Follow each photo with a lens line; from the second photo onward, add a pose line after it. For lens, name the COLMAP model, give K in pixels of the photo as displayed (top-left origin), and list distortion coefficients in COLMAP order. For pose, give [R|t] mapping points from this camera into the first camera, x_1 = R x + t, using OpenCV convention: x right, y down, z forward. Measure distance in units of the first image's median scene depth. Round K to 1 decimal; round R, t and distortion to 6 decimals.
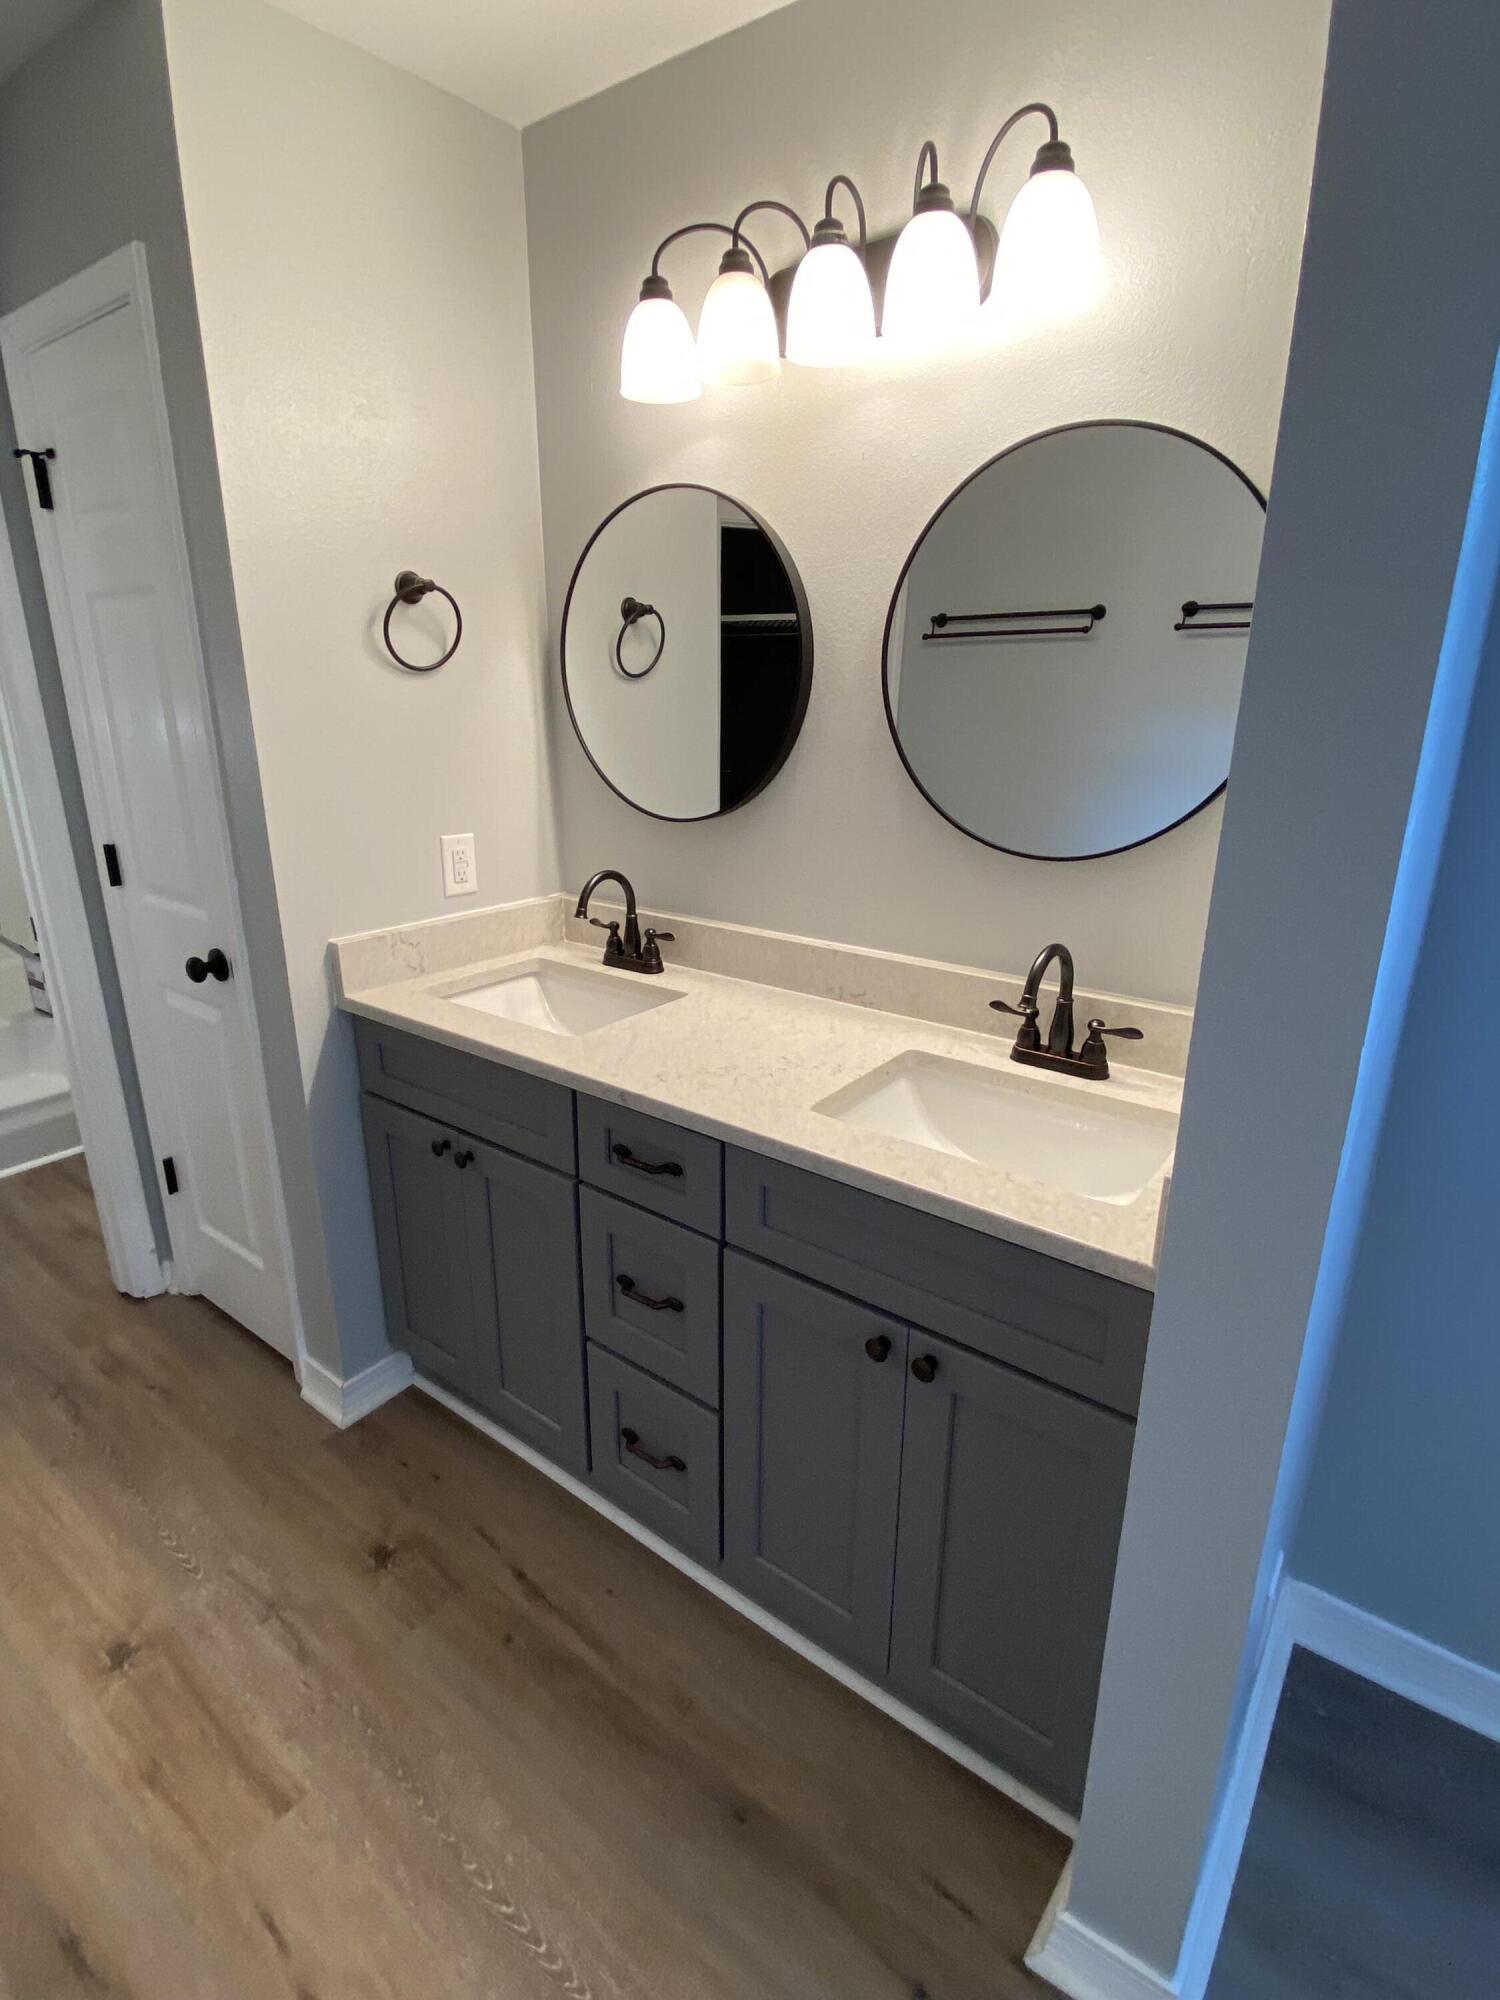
lens RADIAL K [[1017.2, 0, 750.0], [0, 1017.2, 1000.0], [0, 0, 1]] dist [0.032834, -0.024788]
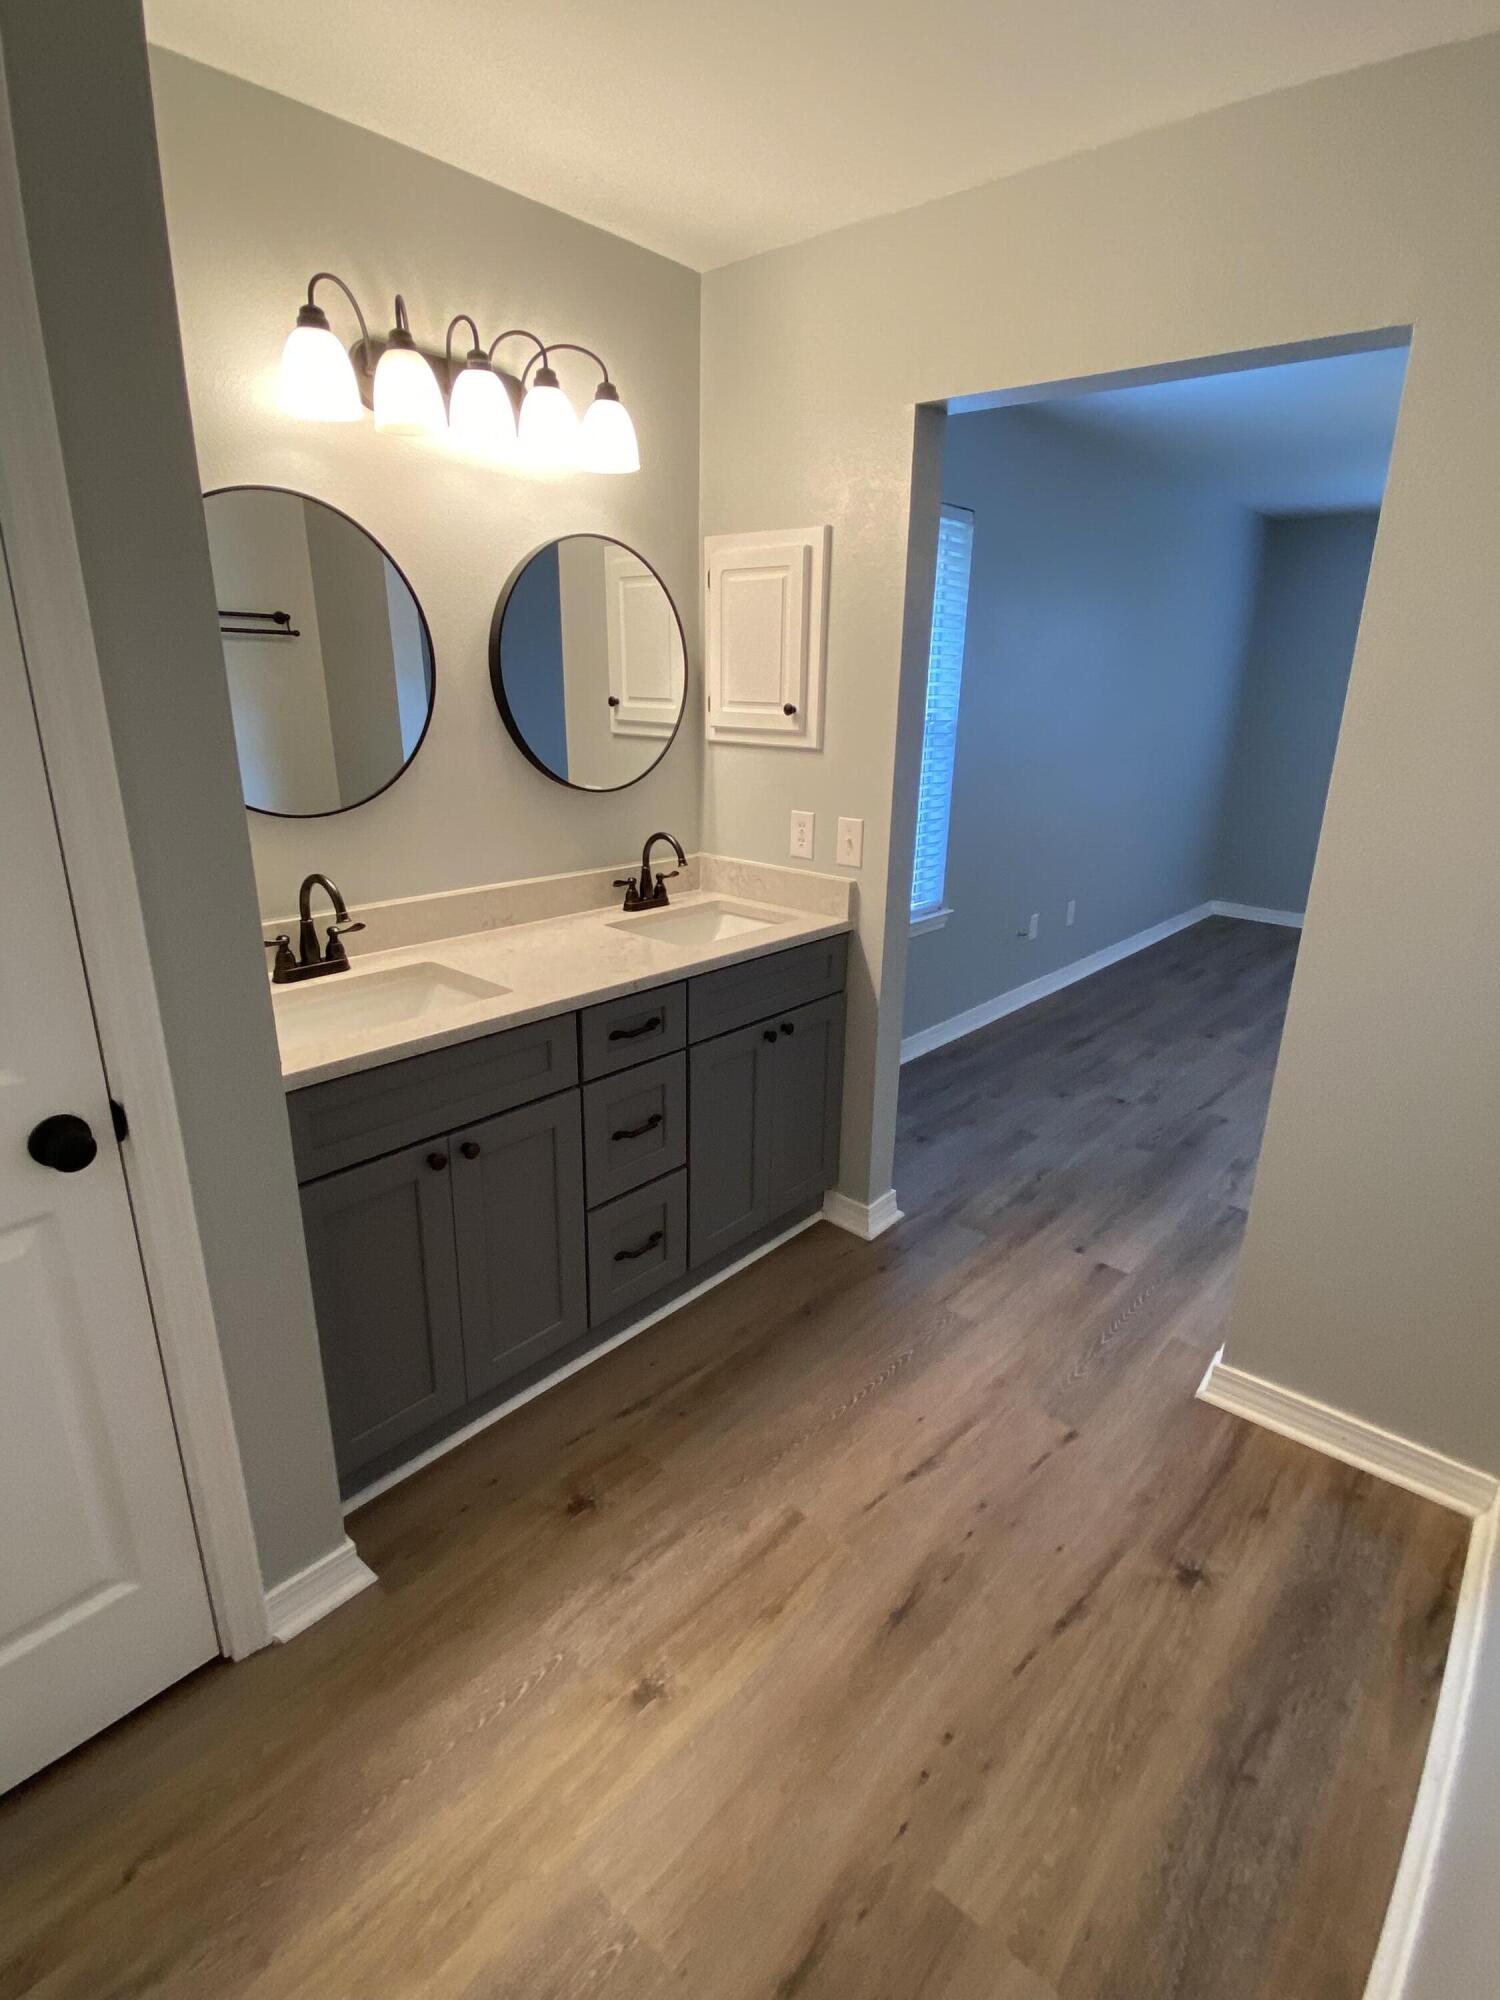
lens RADIAL K [[992.8, 0, 778.6], [0, 992.8, 995.1], [0, 0, 1]] dist [0.062849, -0.041311]
pose [[0.039968, -0.303461, 0.952005, -1.326208], [0.278877, 0.918293, 0.281007, -0.208095], [-0.959495, 0.254261, 0.121331, 0.596193]]
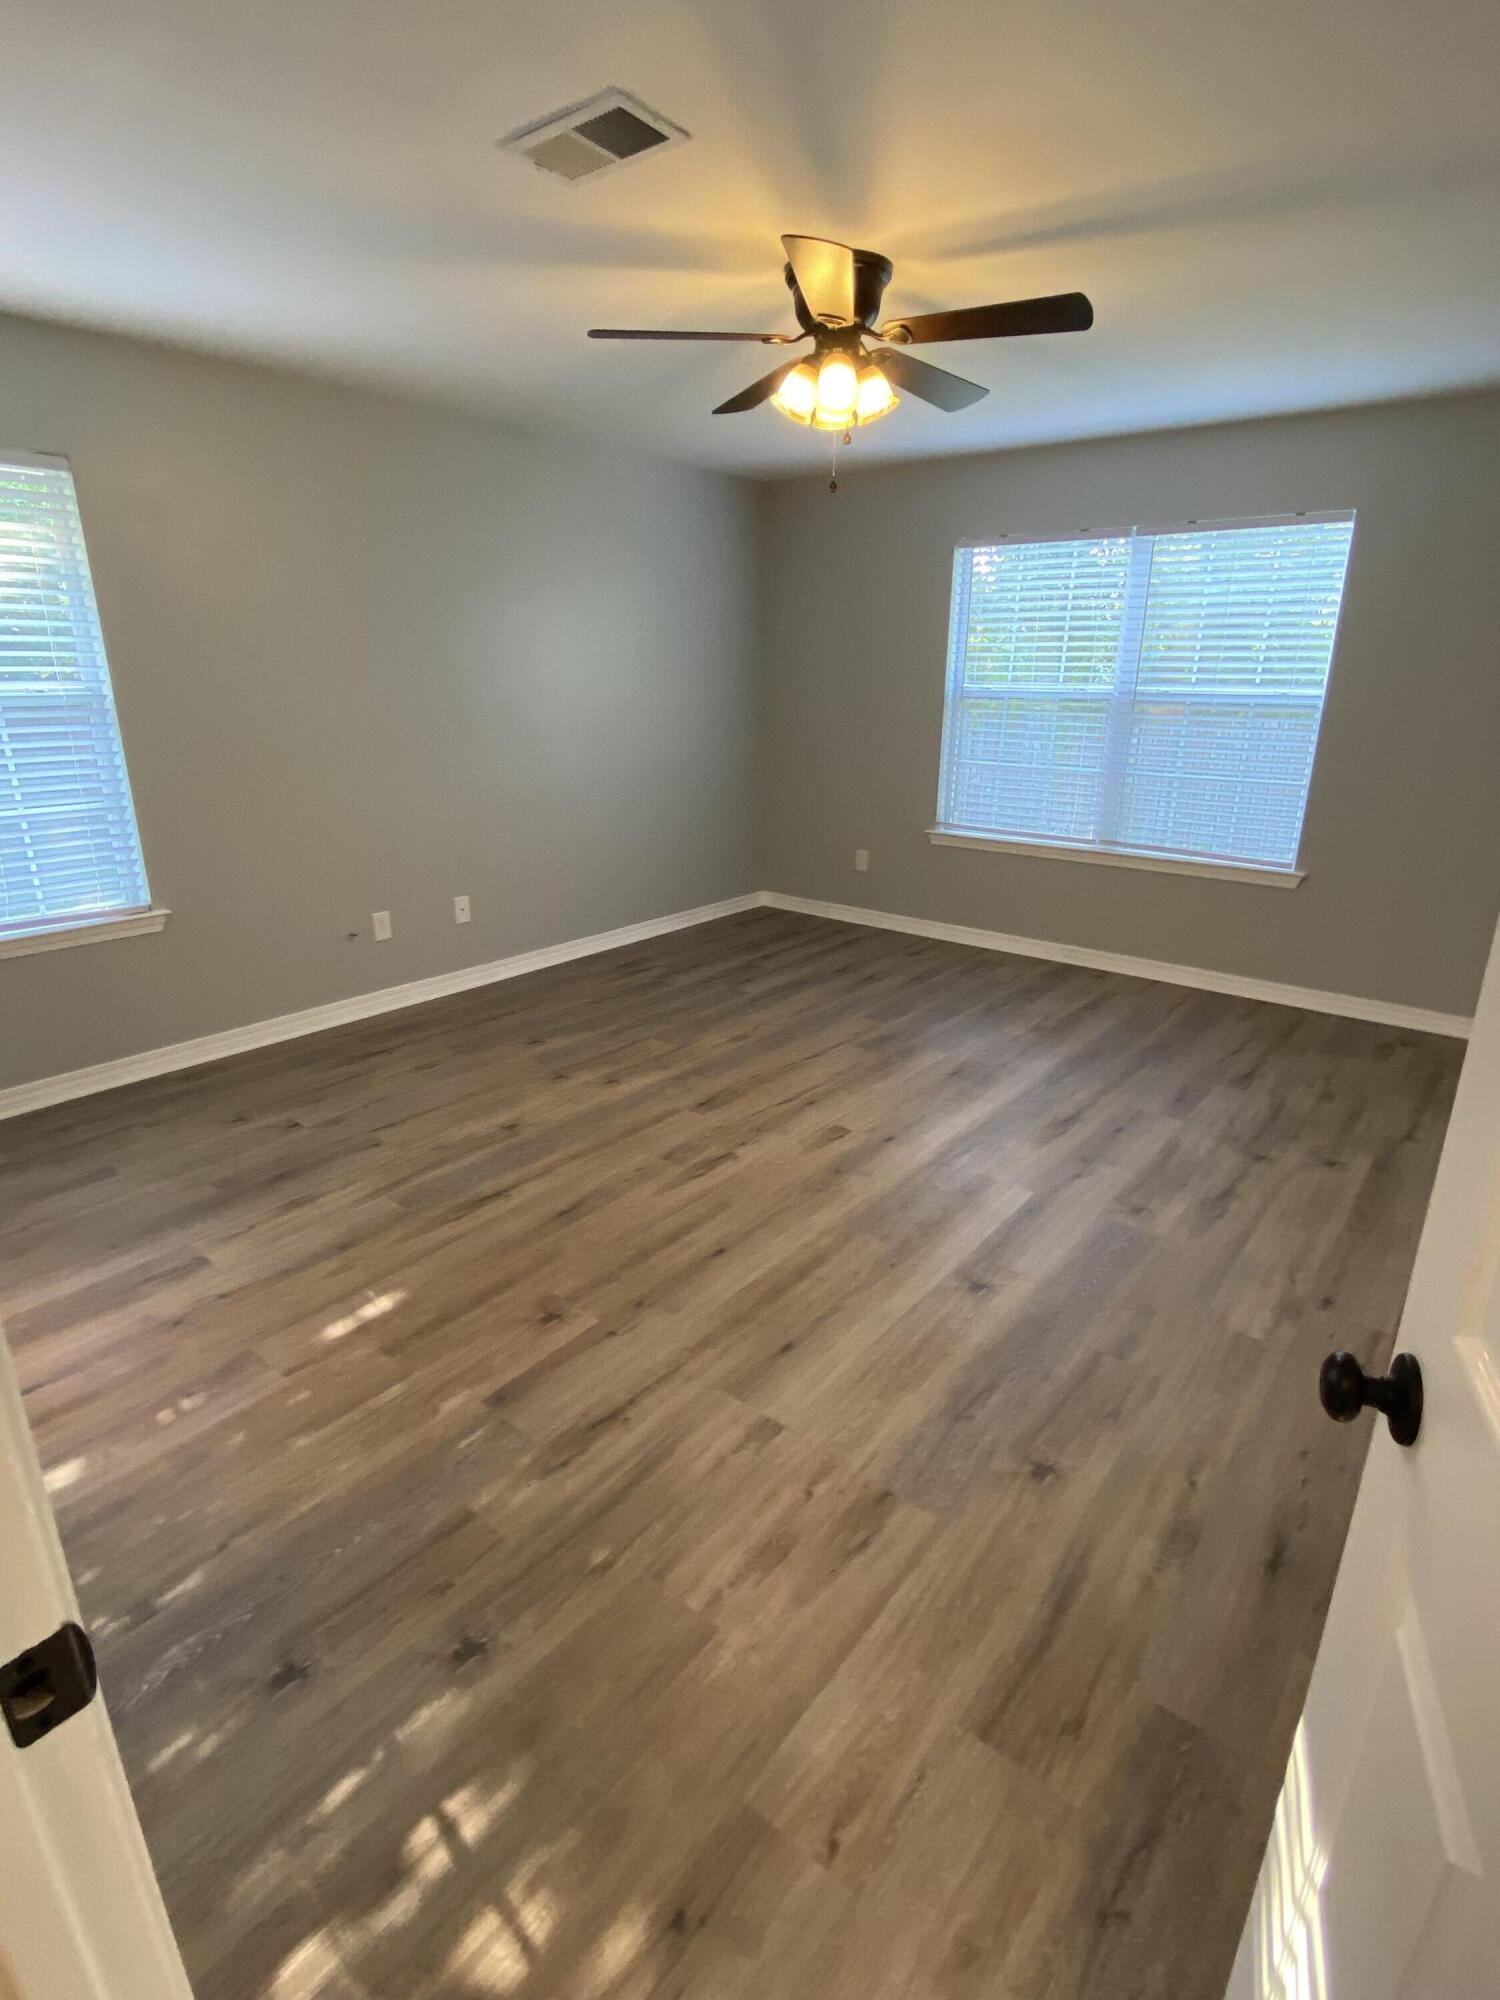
lens RADIAL K [[977.3, 0, 753.3], [0, 977.3, 996.1], [0, 0, 1]] dist [0.056637, -0.042413]
pose [[0.012024, -0.312079, 0.949980, -0.986535], [0.295659, 0.908679, 0.294769, 0.336802], [-0.955218, 0.277326, 0.103195, -1.018015]]
